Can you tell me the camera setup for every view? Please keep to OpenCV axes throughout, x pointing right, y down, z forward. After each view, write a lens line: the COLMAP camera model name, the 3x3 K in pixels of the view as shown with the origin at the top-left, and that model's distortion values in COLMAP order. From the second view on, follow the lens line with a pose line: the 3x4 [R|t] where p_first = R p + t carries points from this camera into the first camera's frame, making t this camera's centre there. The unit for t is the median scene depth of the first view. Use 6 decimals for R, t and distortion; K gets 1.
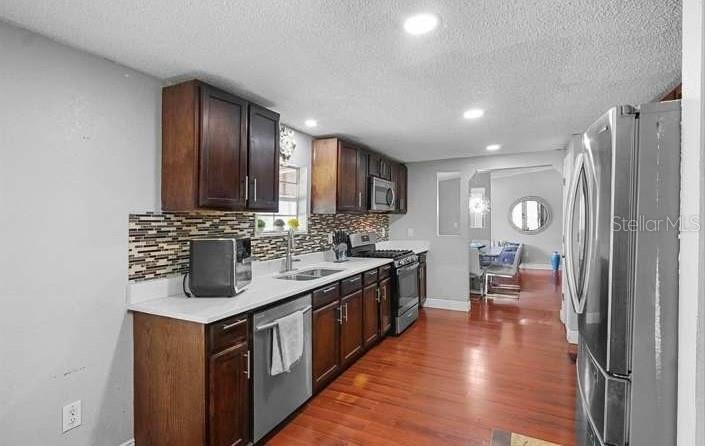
lens RADIAL K [[344.1, 0, 342.3], [0, 344.1, 220.0], [0, 0, 1]] dist [-0.024242, -0.001176]
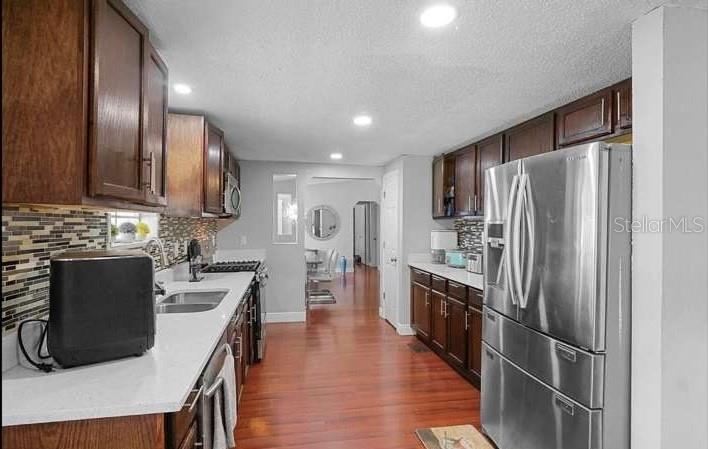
lens RADIAL K [[363.0, 0, 354.0], [0, 363.0, 224.5], [0, 0, 1]] dist [0.001036, 0.000720]
pose [[0.773813, 0.016356, 0.633203, -0.290599], [-0.013500, 0.999865, -0.009330, 0.001665], [-0.633270, -0.001329, 0.773930, 0.188036]]
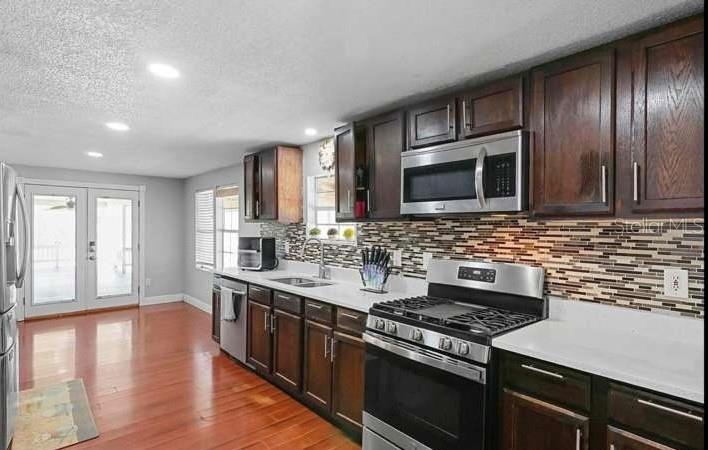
lens RADIAL K [[363.0, 0, 354.0], [0, 363.0, 225.0], [0, 0, 1]] dist [0.001036, 0.000720]
pose [[-0.341927, -0.007792, -0.939694, 0.838928], [-0.018618, 0.999826, -0.001516, -0.012294], [0.939542, 0.016977, -0.342012, 1.449274]]
